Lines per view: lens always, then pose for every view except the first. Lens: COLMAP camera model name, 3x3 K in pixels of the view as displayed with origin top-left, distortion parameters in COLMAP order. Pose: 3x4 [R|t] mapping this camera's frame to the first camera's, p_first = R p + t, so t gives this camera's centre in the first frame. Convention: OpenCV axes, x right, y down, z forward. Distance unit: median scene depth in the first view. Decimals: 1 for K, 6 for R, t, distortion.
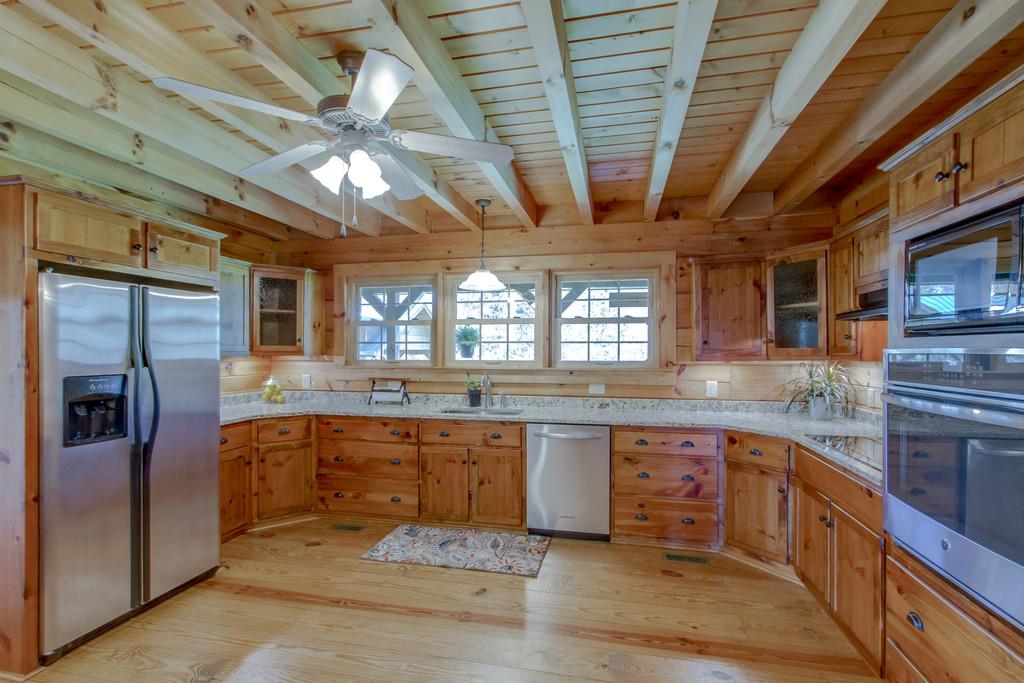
lens RADIAL K [[479.0, 0, 511.8], [0, 479.0, 347.8], [0, 0, 1]] dist [-0.004707, -0.000469]
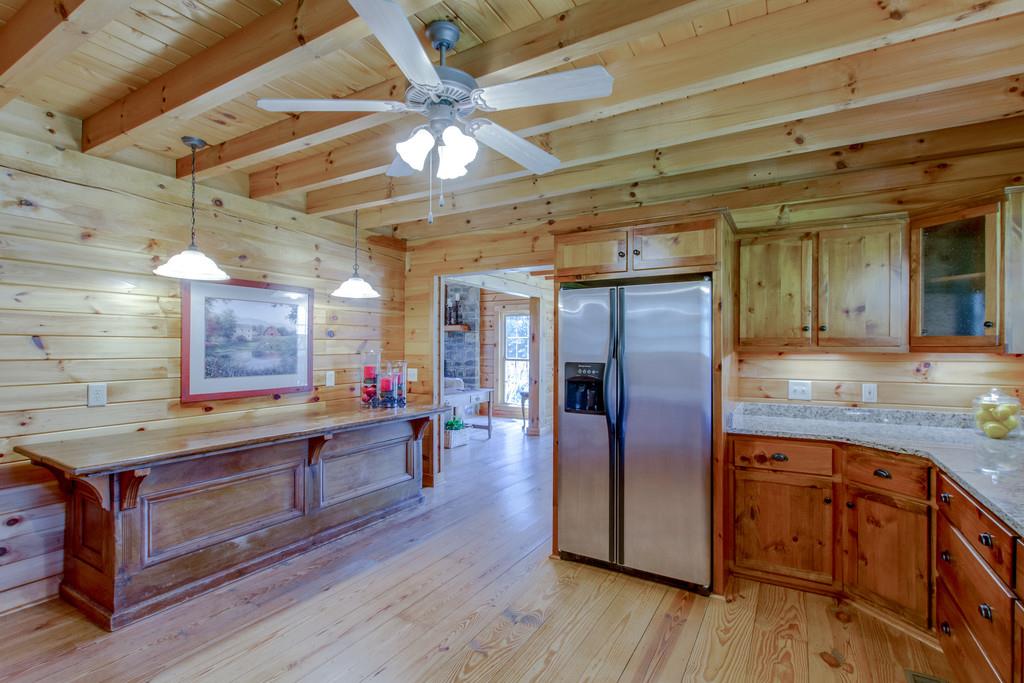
lens RADIAL K [[479.0, 0, 512.4], [0, 479.0, 344.4], [0, 0, 1]] dist [-0.004707, -0.000469]
pose [[-0.305982, -0.006661, -0.952014, 0.387799], [0.001389, 0.999971, -0.007443, 0.015141], [0.952036, -0.003600, -0.305964, 1.062218]]
